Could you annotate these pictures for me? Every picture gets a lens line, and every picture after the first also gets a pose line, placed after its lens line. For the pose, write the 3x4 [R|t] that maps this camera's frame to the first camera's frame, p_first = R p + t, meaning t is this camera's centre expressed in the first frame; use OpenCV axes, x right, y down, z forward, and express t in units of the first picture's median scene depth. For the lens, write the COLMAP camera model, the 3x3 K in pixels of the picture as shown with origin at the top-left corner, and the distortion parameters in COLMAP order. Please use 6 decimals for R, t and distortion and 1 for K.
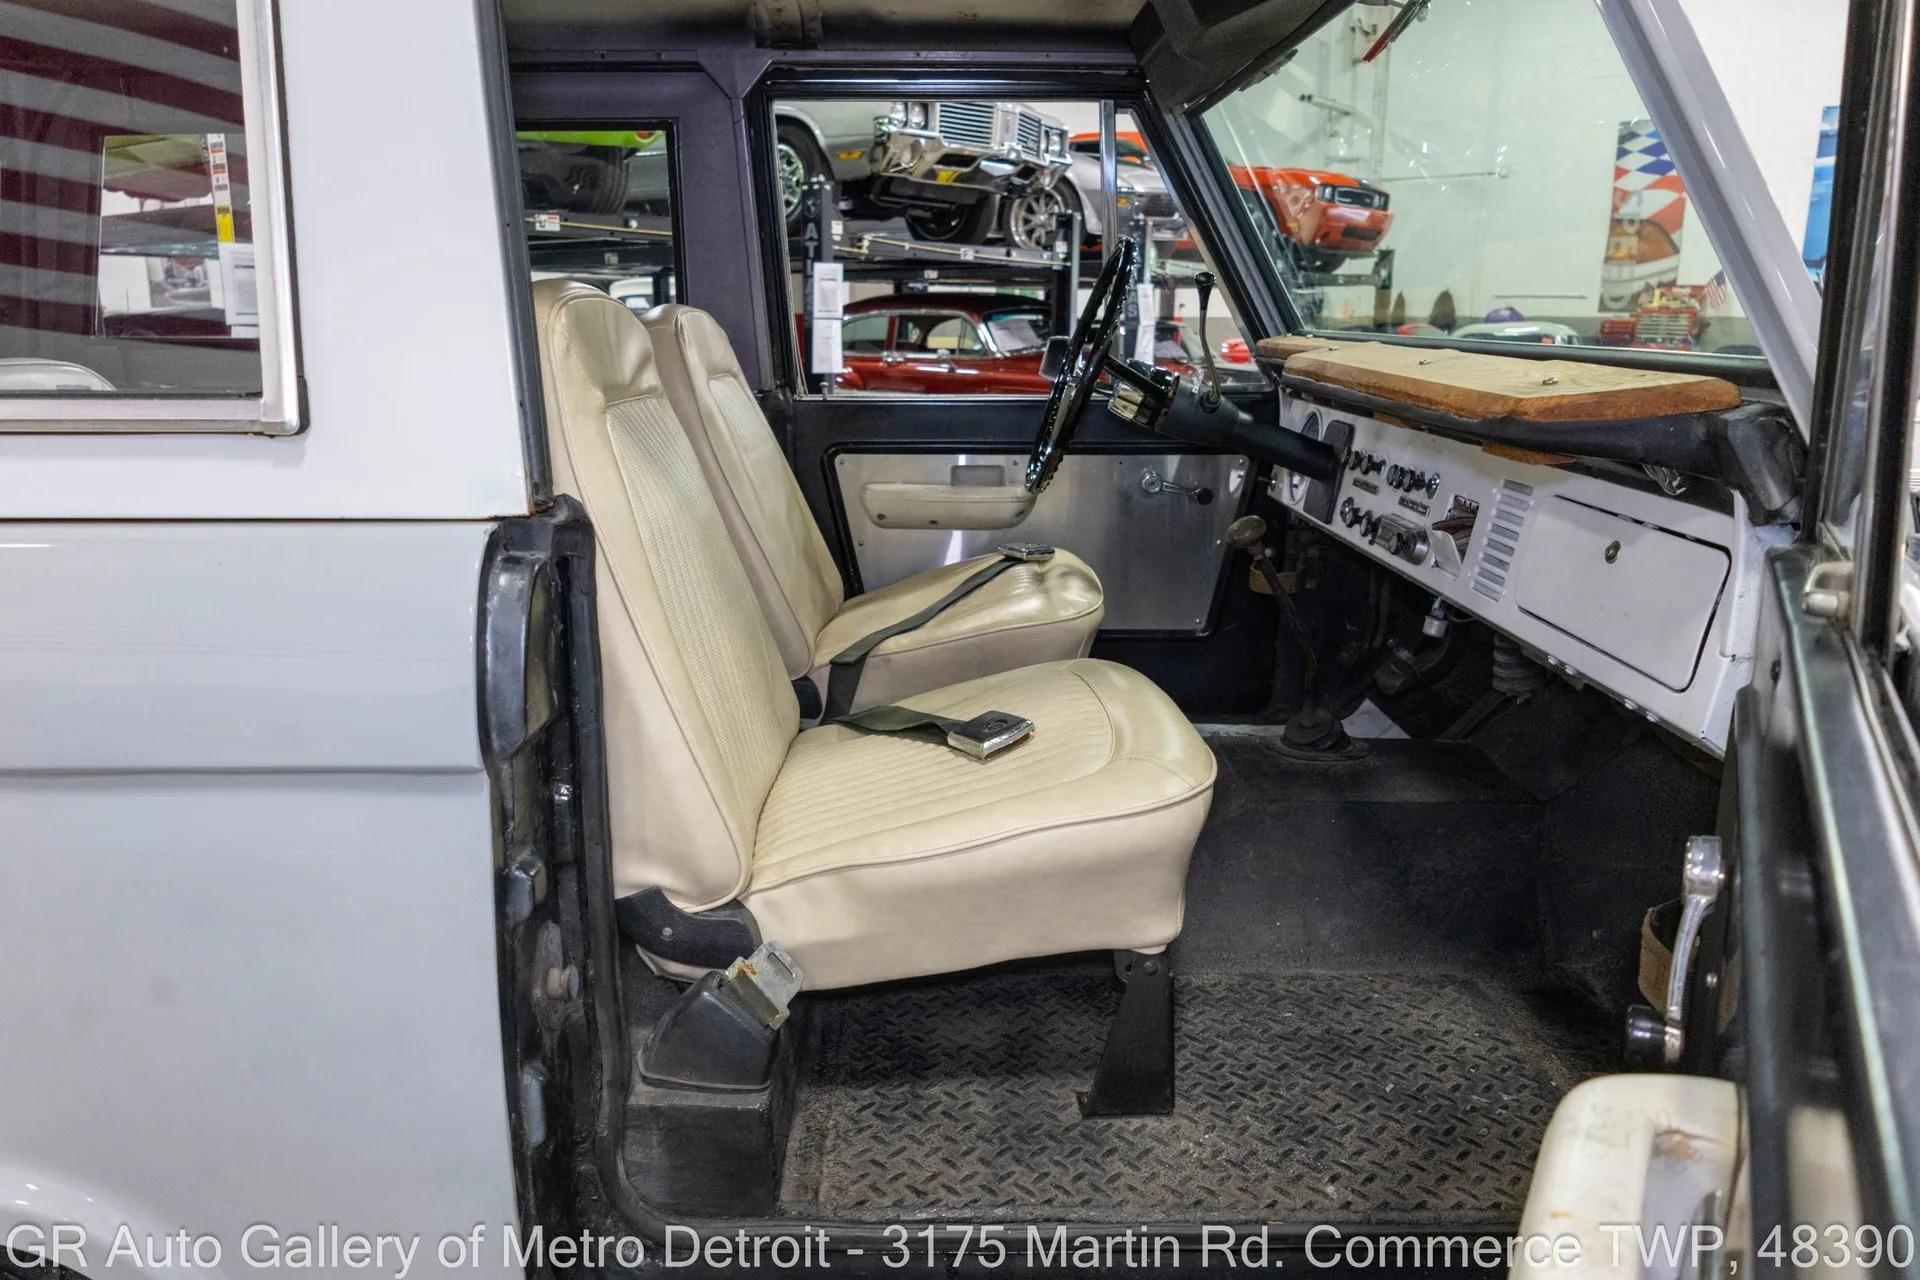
lens RADIAL K [[1373.6, 0, 960.0], [0, 1373.6, 640.0], [0, 0, 1]] dist [0.001235, -0.004061]
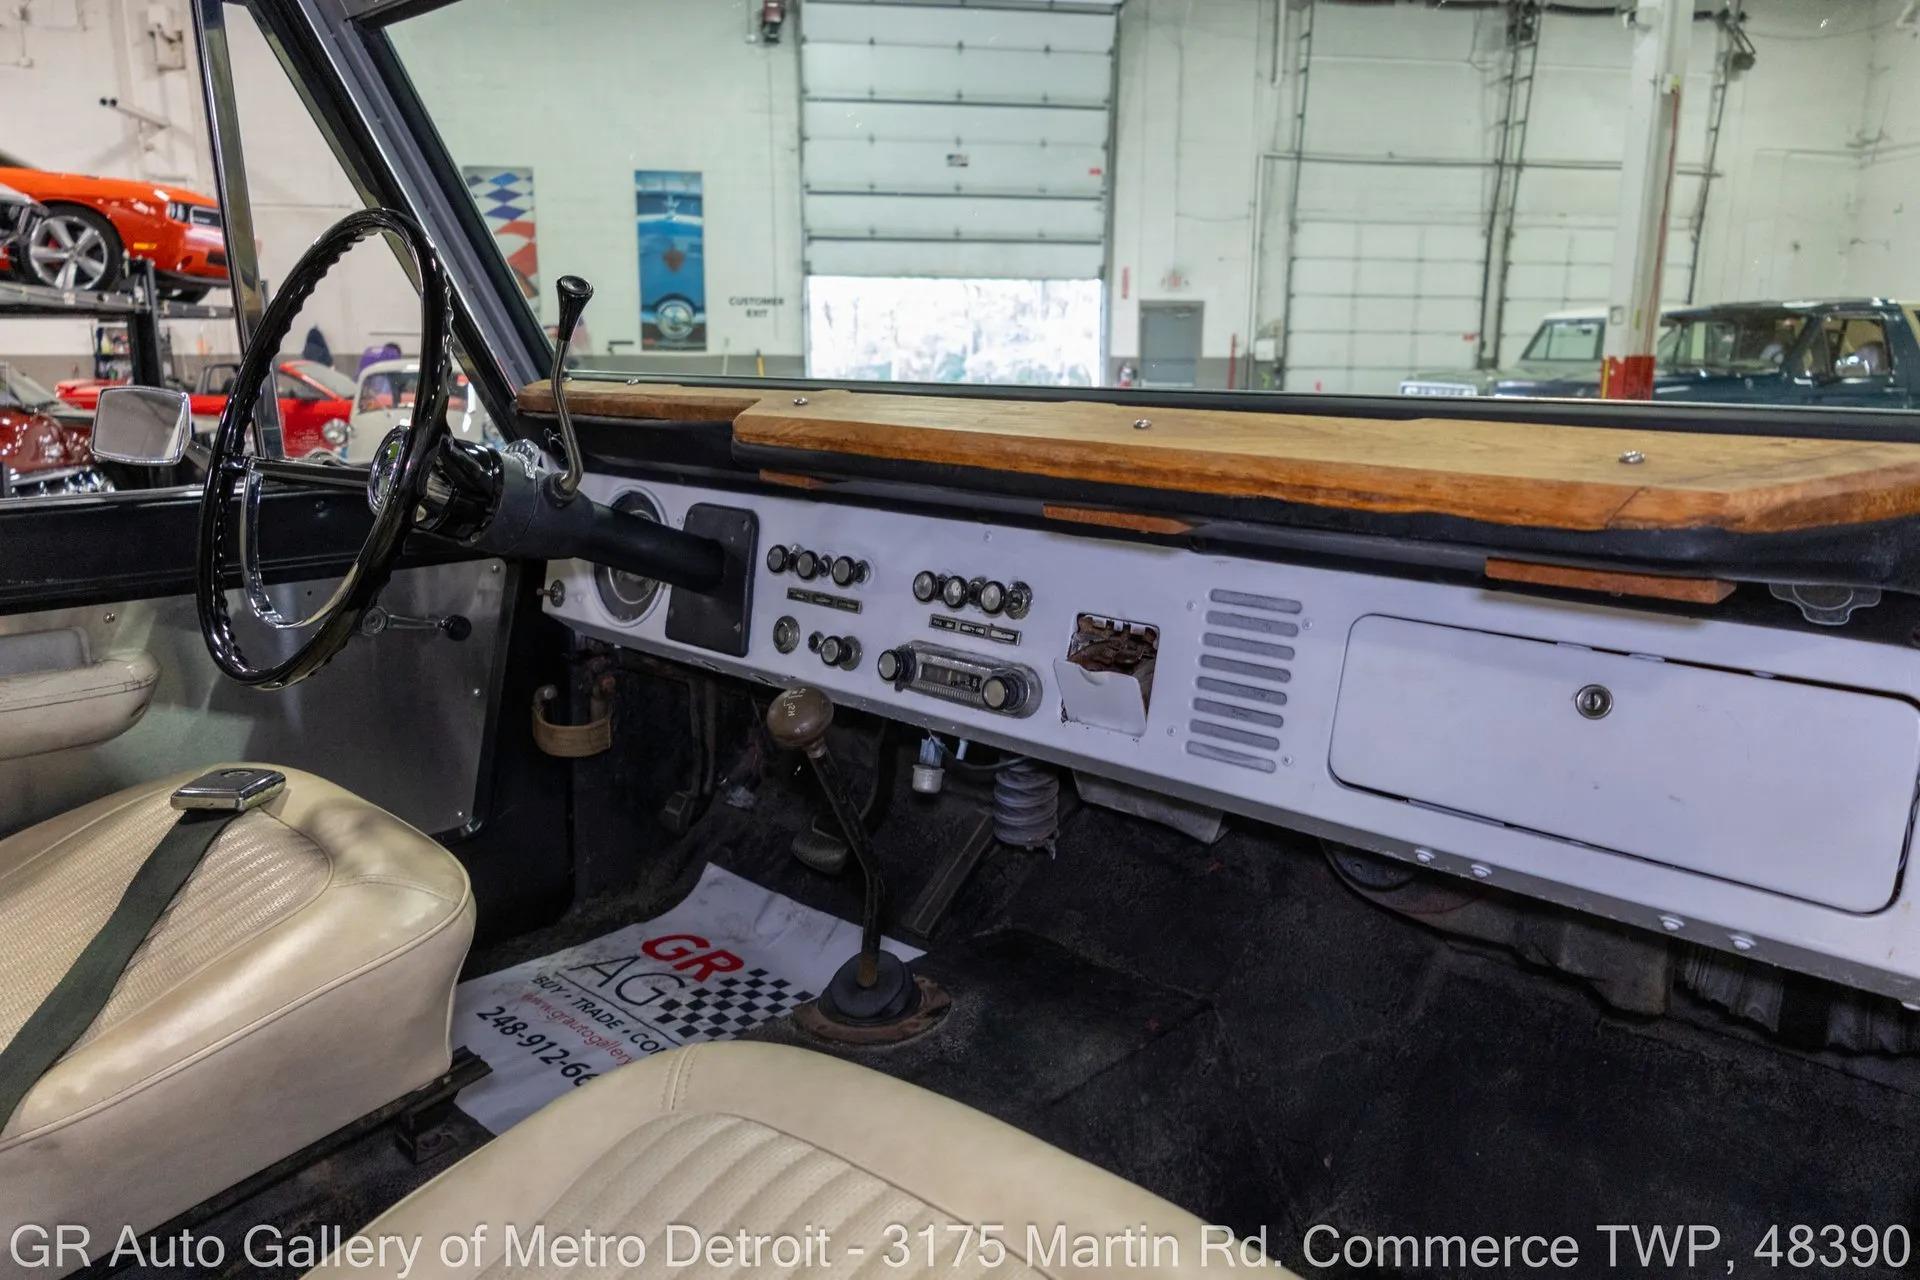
lens RADIAL K [[1319.1, 0, 968.5], [0, 1319.1, 625.4], [0, 0, 1]] dist [0.015641, -0.008689]
pose [[0.690159, -0.142528, 0.709483, -0.033565], [0.163330, 0.985794, 0.039154, -0.031037], [-0.704985, 0.088858, 0.703634, 0.133314]]
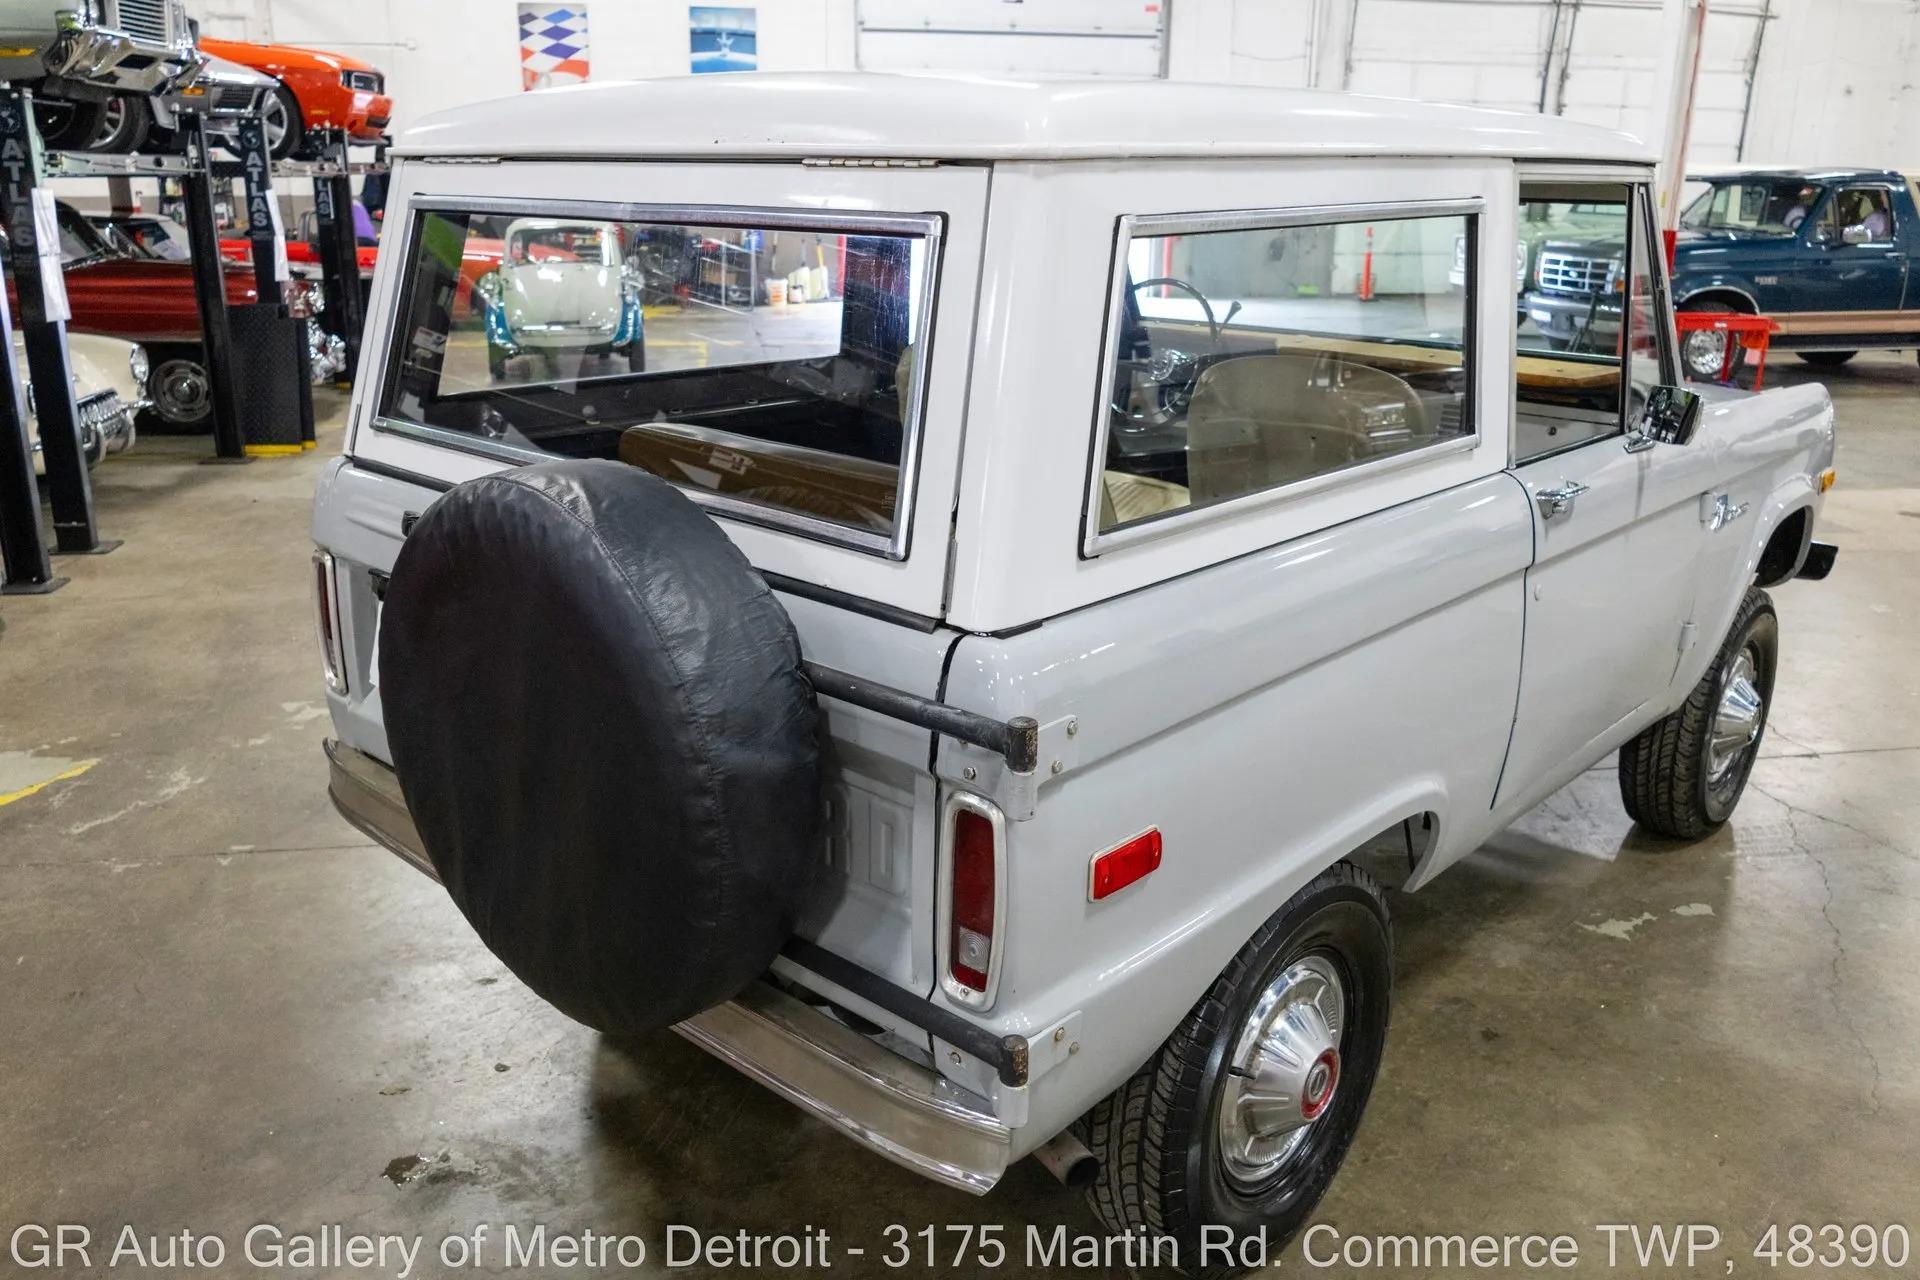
lens RADIAL K [[1533.1, 0, 960.0], [0, 1533.1, 640.0], [0, 0, 1]] dist [-0.012796, -0.010502]
pose [[0.676831, -0.212645, 0.704756, -0.412401], [0.160640, 0.976962, 0.140501, -0.046219], [-0.718397, 0.018117, 0.695398, -0.030133]]
